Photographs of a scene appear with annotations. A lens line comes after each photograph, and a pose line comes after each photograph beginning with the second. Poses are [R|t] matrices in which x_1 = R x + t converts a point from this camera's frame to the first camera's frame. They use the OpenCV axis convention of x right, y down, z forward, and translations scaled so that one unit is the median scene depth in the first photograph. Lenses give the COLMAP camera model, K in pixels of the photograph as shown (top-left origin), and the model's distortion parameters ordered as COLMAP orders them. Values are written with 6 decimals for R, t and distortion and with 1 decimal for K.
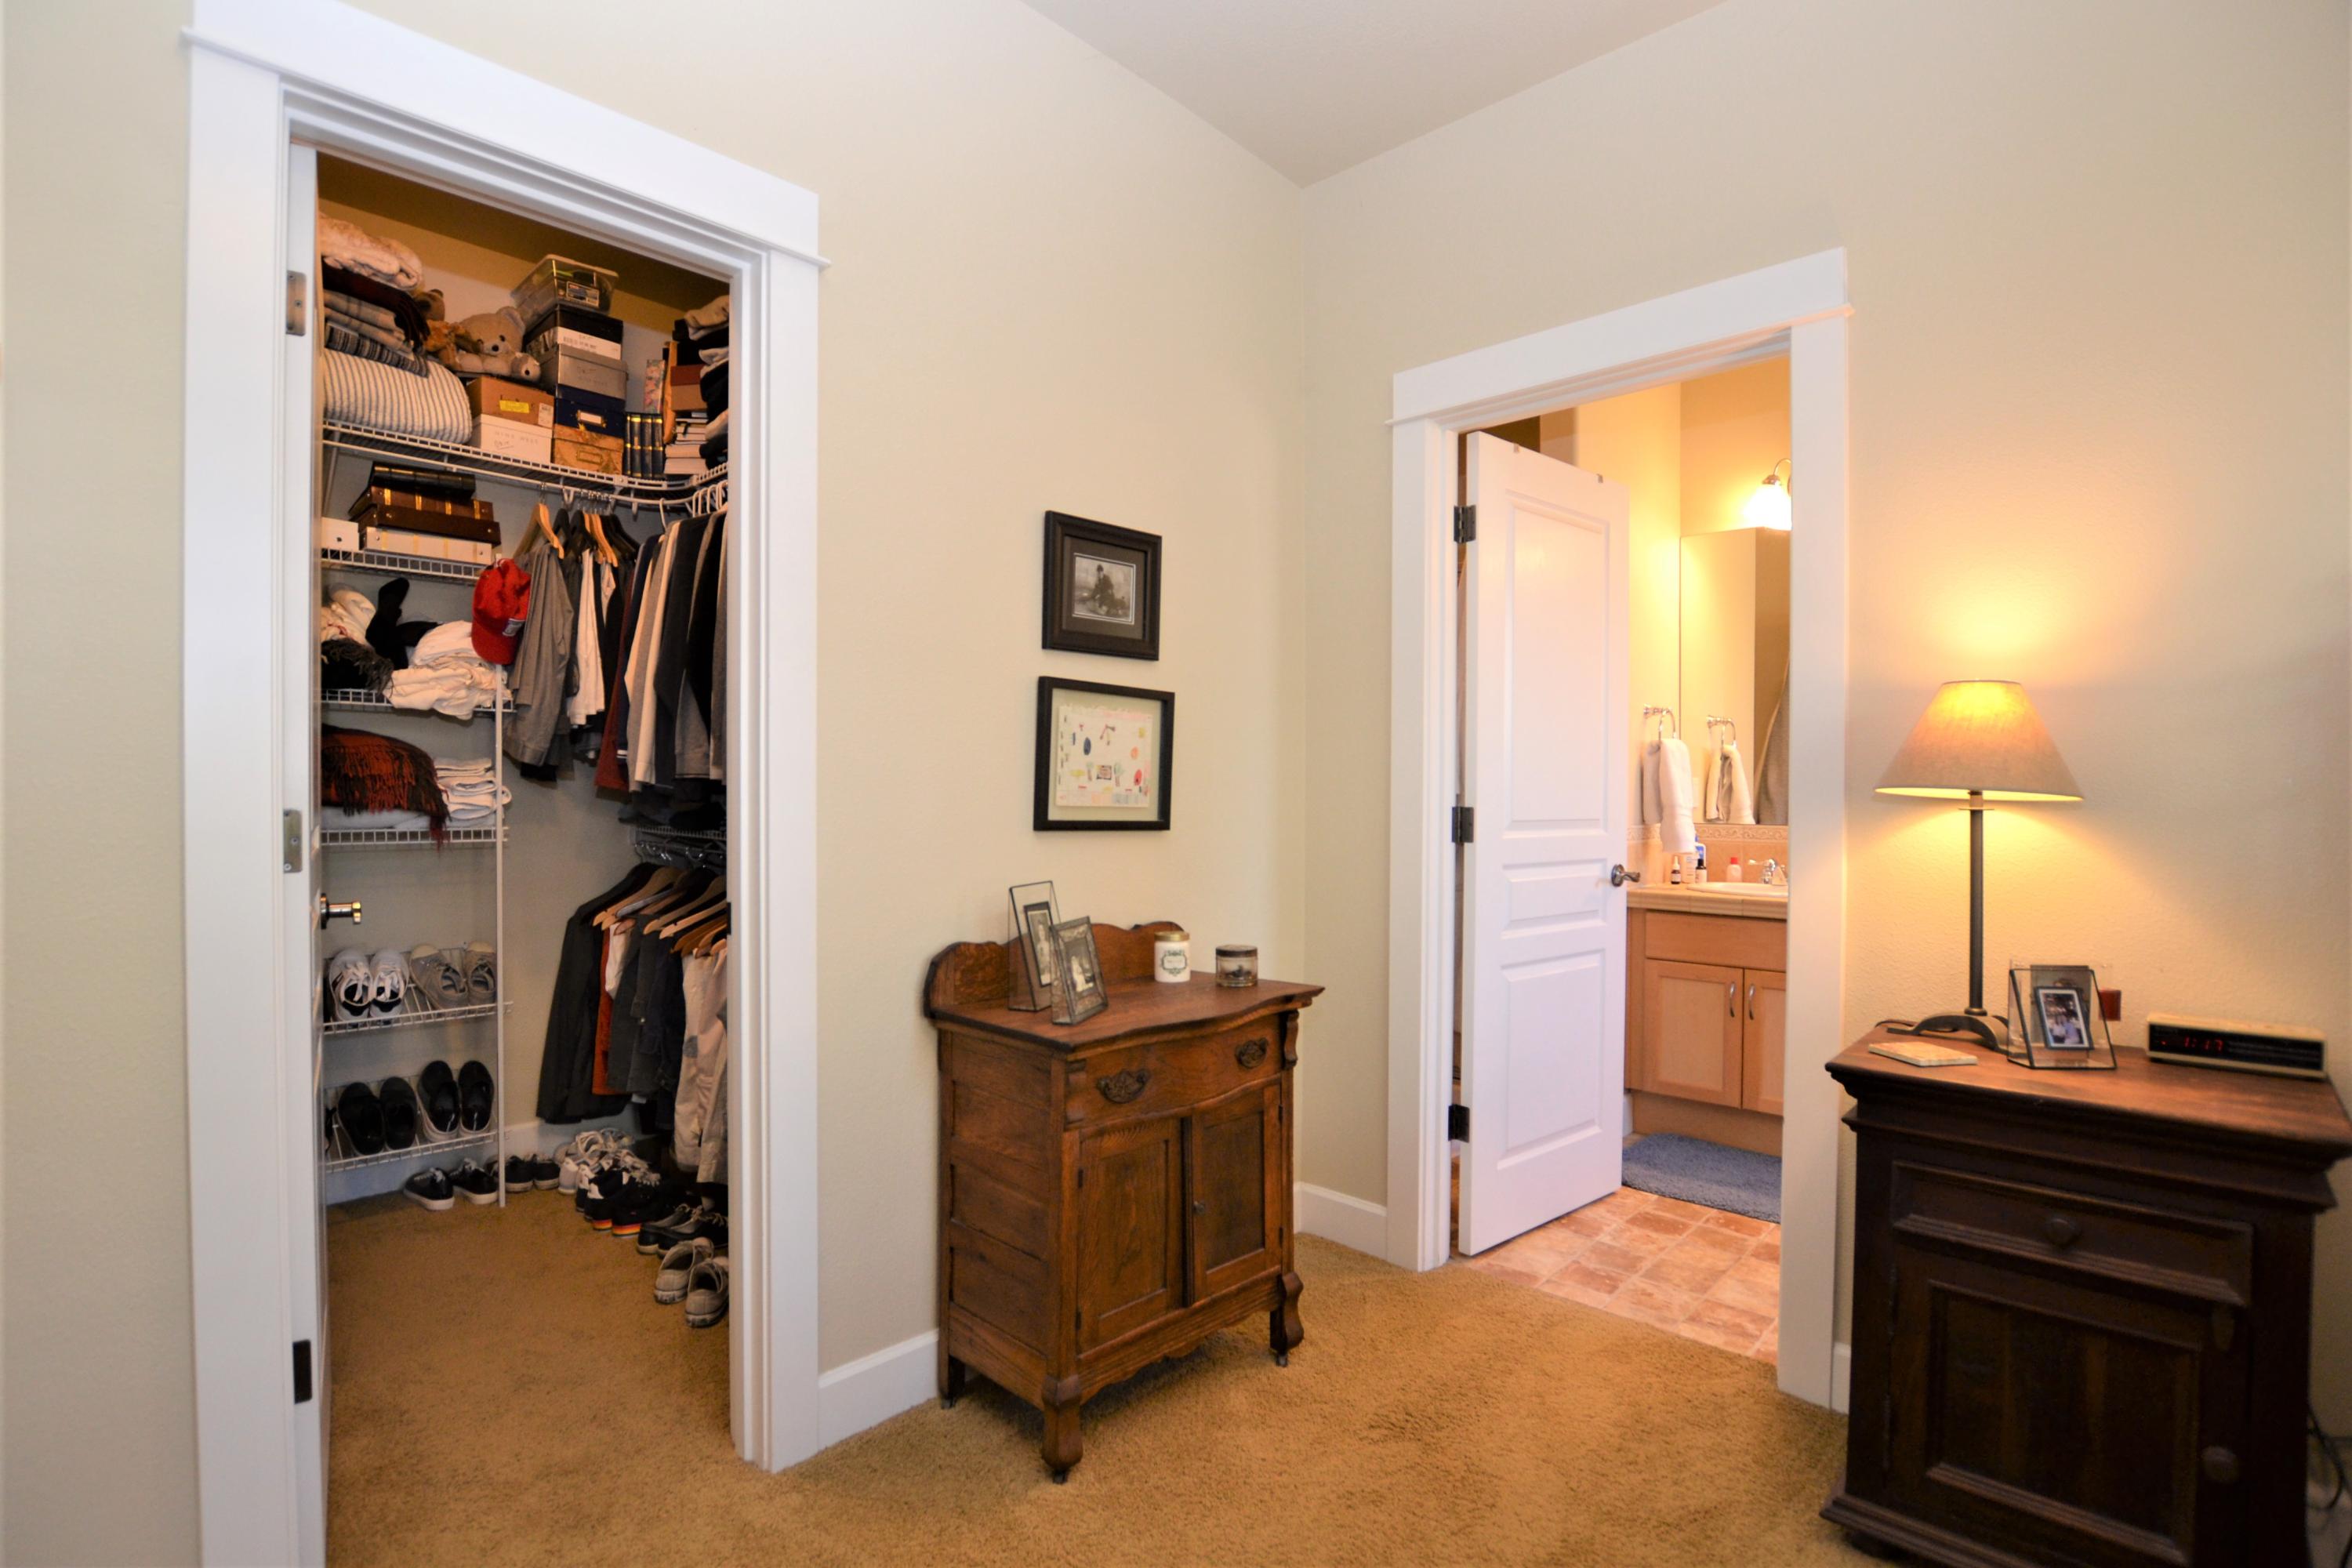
lens RADIAL K [[1108.9, 0, 1170.6], [0, 1108.9, 801.4], [0, 0, 1]] dist [-0.024282, -0.000945]
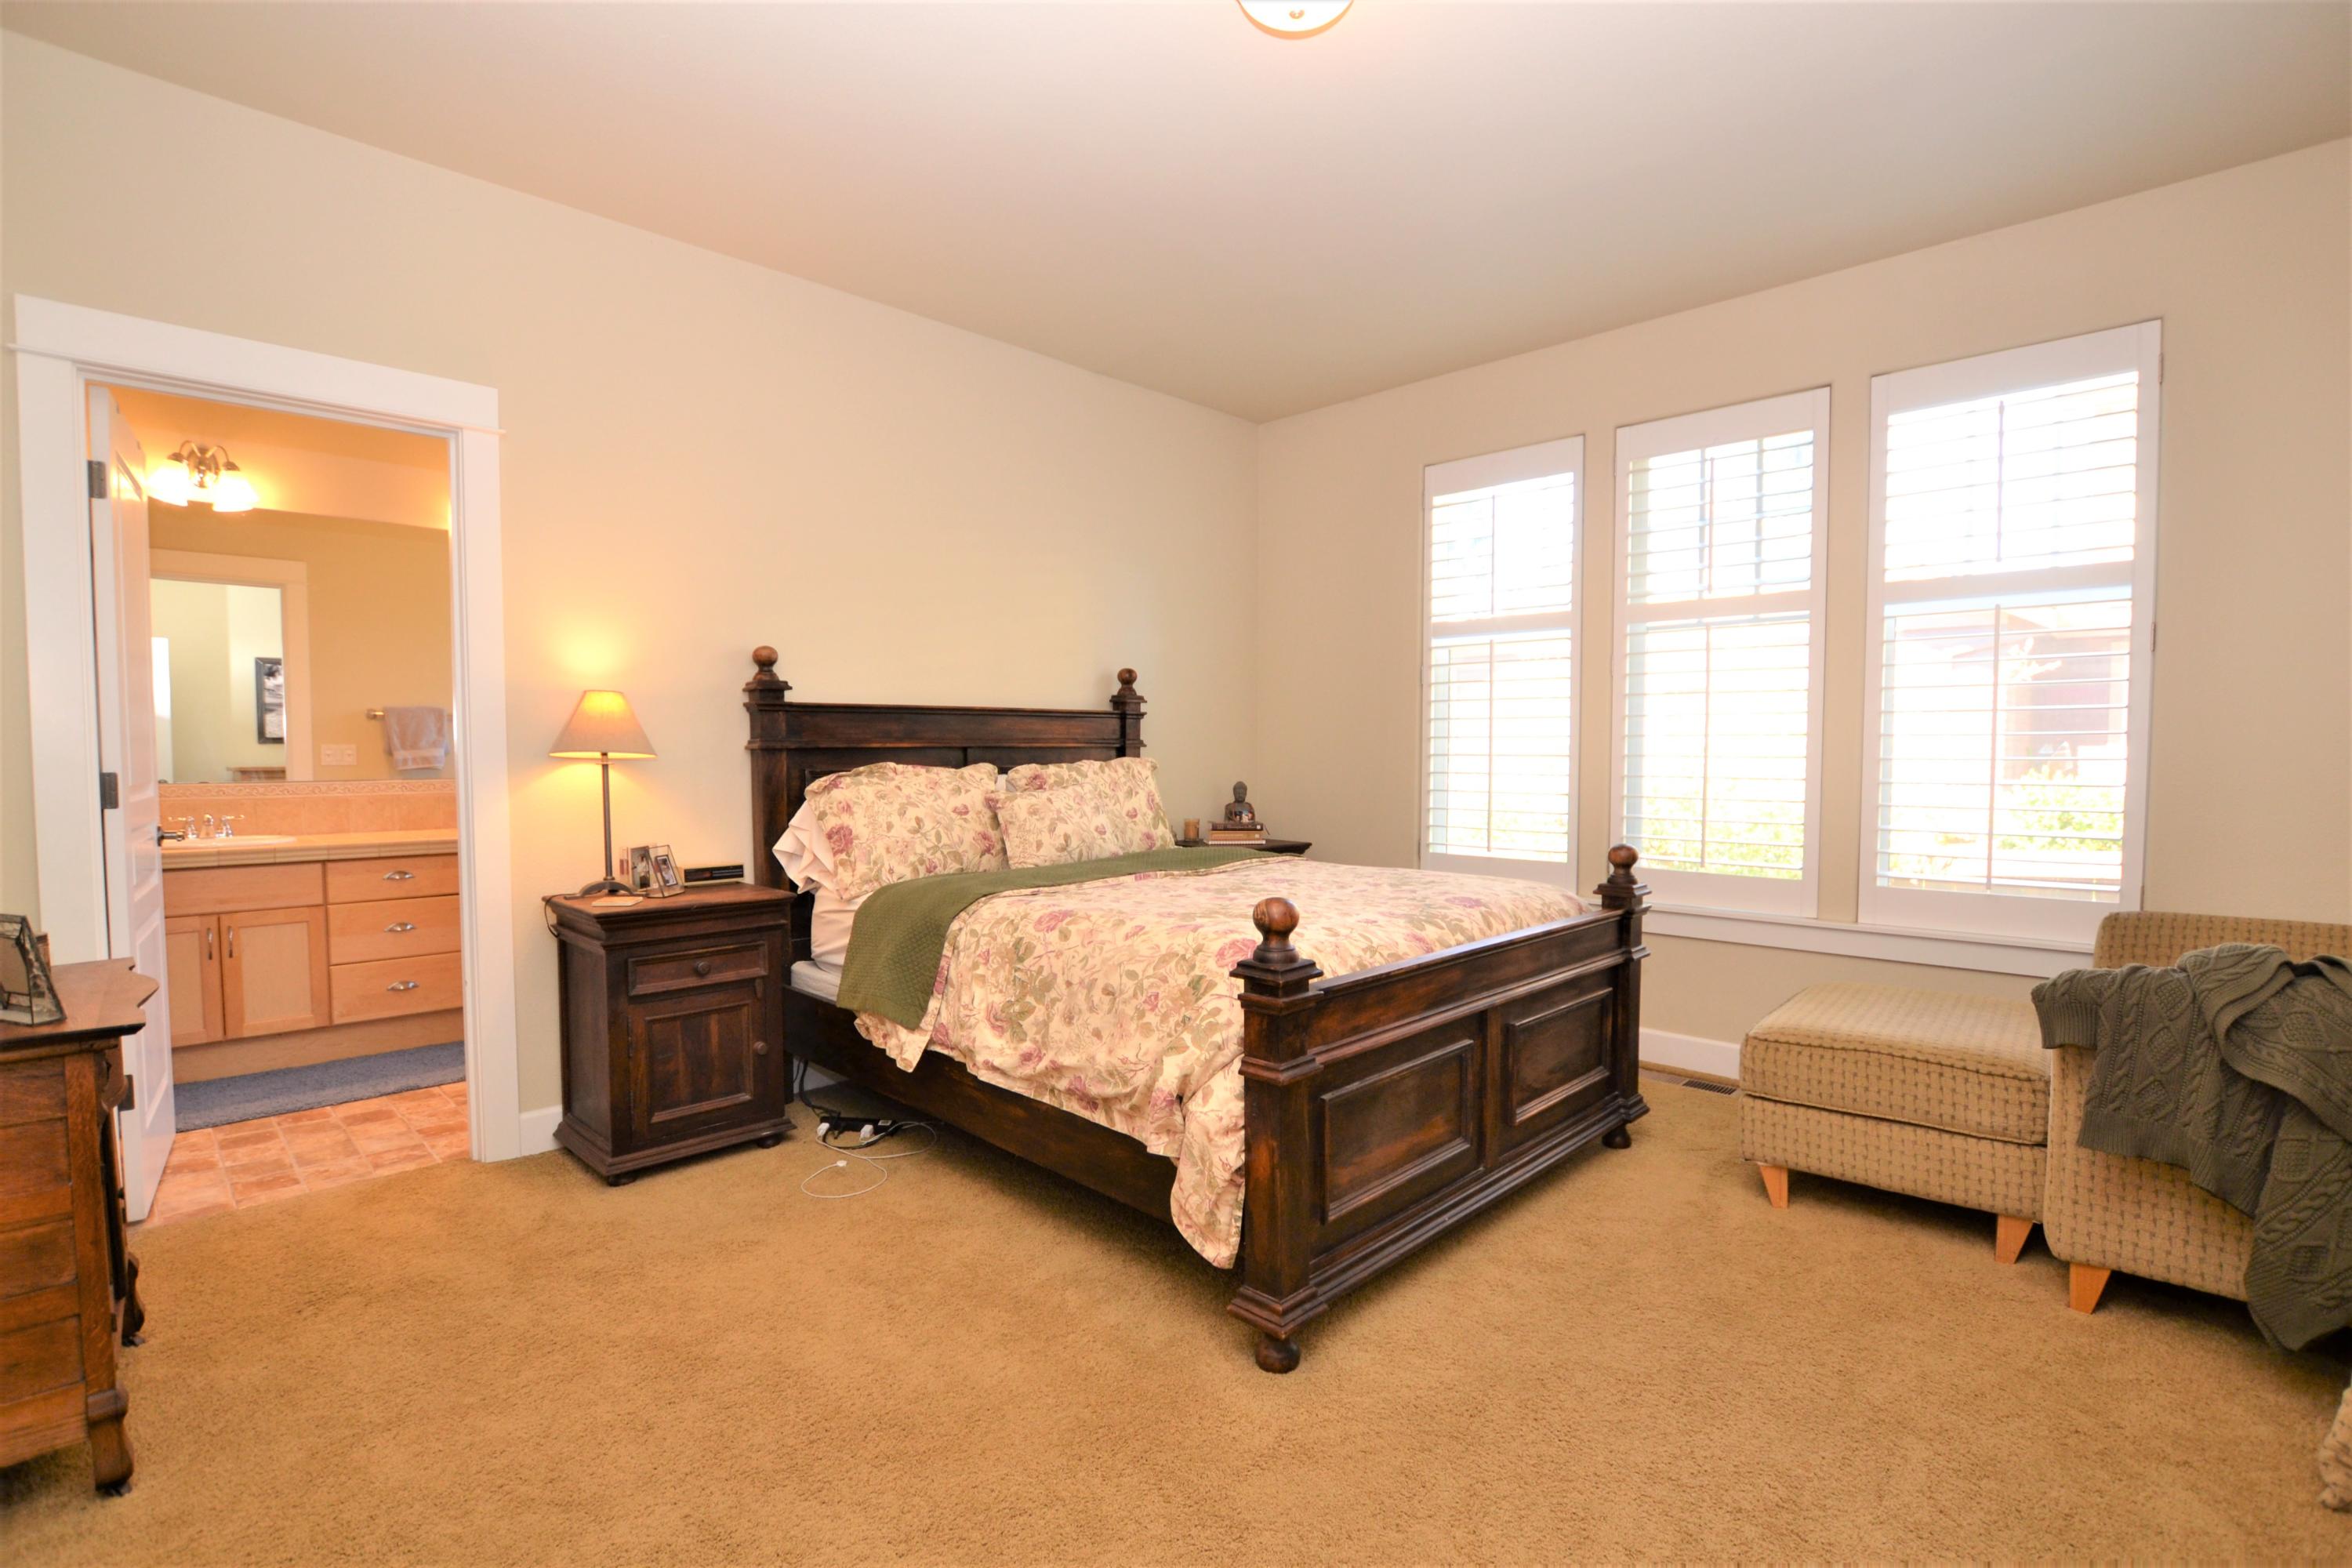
lens RADIAL K [[1096.5, 0, 1169.4], [0, 1096.5, 790.8], [0, 0, 1]] dist [-0.002445, -0.000106]
pose [[0.002522, -0.043142, 0.999066, -0.851847], [0.008915, 0.999030, 0.043117, -0.014122], [-0.999957, 0.008798, 0.002904, 0.073964]]
